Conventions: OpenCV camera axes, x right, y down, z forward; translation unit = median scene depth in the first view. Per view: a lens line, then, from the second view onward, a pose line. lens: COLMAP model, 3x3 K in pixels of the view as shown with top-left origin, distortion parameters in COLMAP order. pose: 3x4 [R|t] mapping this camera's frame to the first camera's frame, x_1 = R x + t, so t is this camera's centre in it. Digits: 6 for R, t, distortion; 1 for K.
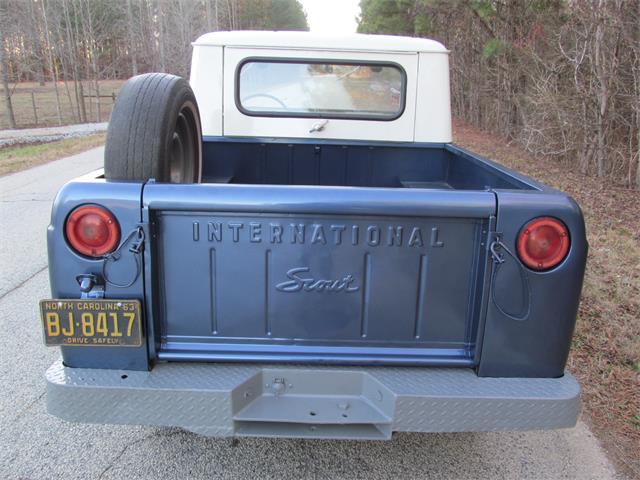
lens RADIAL K [[531.1, 0, 318.6], [0, 531.1, 238.7], [0, 0, 1]] dist [-0.056936, 0.025577]
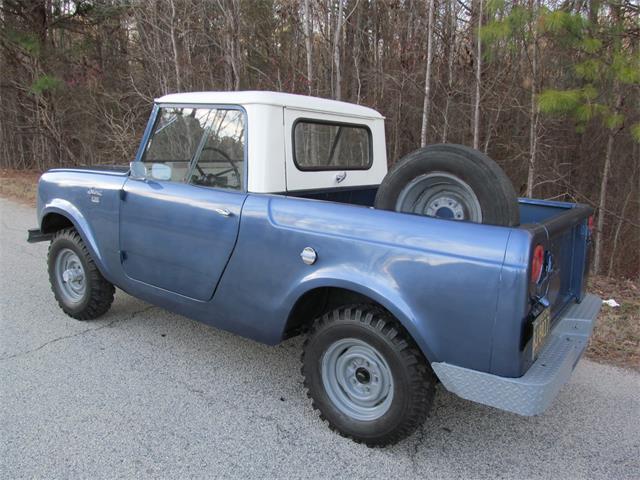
lens RADIAL K [[531.1, 0, 318.6], [0, 531.1, 241.3], [0, 0, 1]] dist [-0.056936, 0.025577]
pose [[0.586592, -0.154297, 0.795049, -1.025621], [0.197303, 0.979332, 0.044490, -0.136289], [-0.785482, 0.130768, 0.604912, 0.341365]]
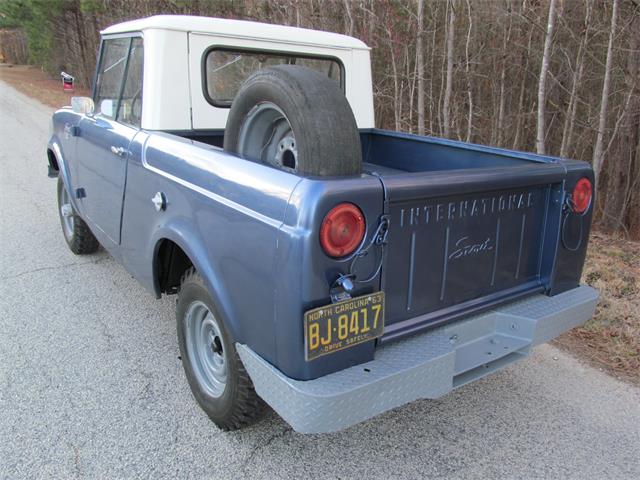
lens RADIAL K [[531.1, 0, 316.4], [0, 531.1, 239.7], [0, 0, 1]] dist [-0.056936, 0.025577]
pose [[0.813110, -0.152928, 0.561663, -0.571516], [0.136716, 0.988055, 0.071103, -0.041236], [-0.565827, 0.018974, 0.824305, 0.123166]]
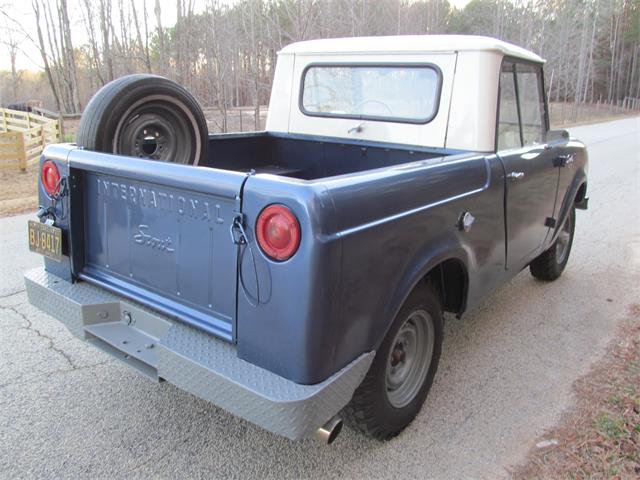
lens RADIAL K [[531.1, 0, 321.8], [0, 531.1, 241.3], [0, 0, 1]] dist [-0.056936, 0.025577]
pose [[0.794619, 0.159578, -0.585761, 0.599042], [-0.178688, 0.983574, 0.025552, -0.007923], [0.580217, 0.084364, 0.810081, 0.146389]]
